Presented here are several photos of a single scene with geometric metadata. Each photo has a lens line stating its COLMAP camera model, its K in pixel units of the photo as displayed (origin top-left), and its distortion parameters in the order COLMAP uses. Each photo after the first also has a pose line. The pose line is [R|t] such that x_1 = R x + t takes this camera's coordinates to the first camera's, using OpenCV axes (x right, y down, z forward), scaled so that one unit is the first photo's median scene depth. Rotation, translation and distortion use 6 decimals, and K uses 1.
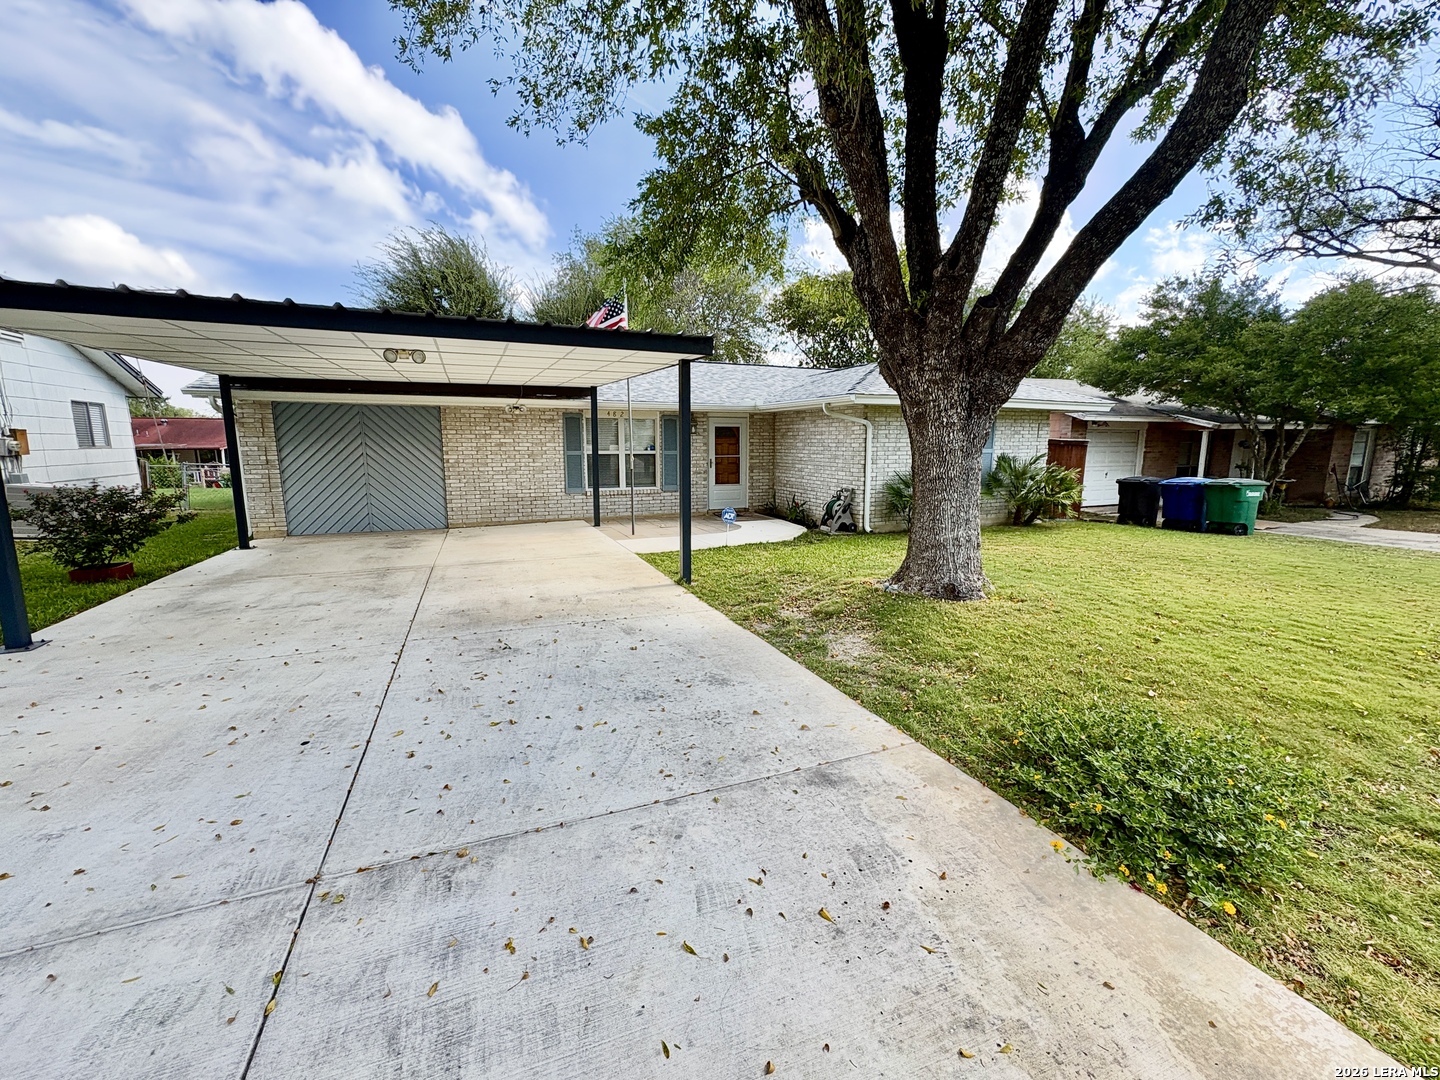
lens RADIAL K [[573.7, 0, 717.4], [0, 573.7, 538.6], [0, 0, 1]] dist [0.002248, -0.000537]
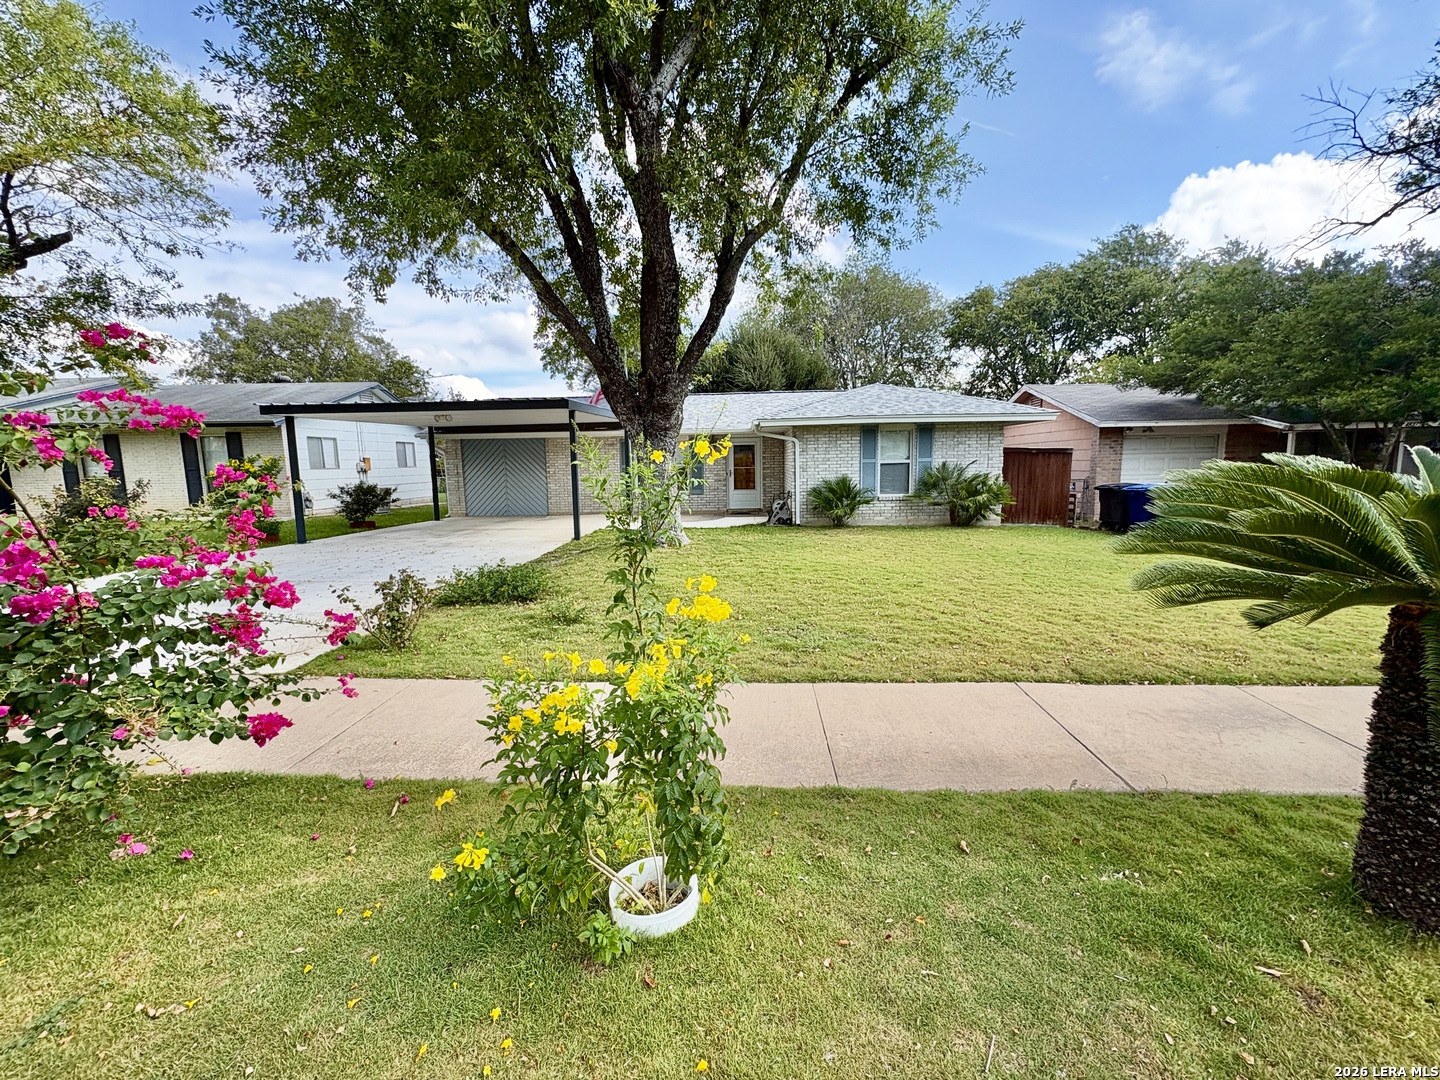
lens RADIAL K [[573.7, 0, 723.6], [0, 573.7, 532.1], [0, 0, 1]] dist [0.002248, -0.000537]
pose [[0.903859, 0.035553, -0.426350, 0.612114], [-0.052940, 0.998177, -0.028996, 0.045889], [0.424542, 0.048779, 0.904093, -0.198958]]
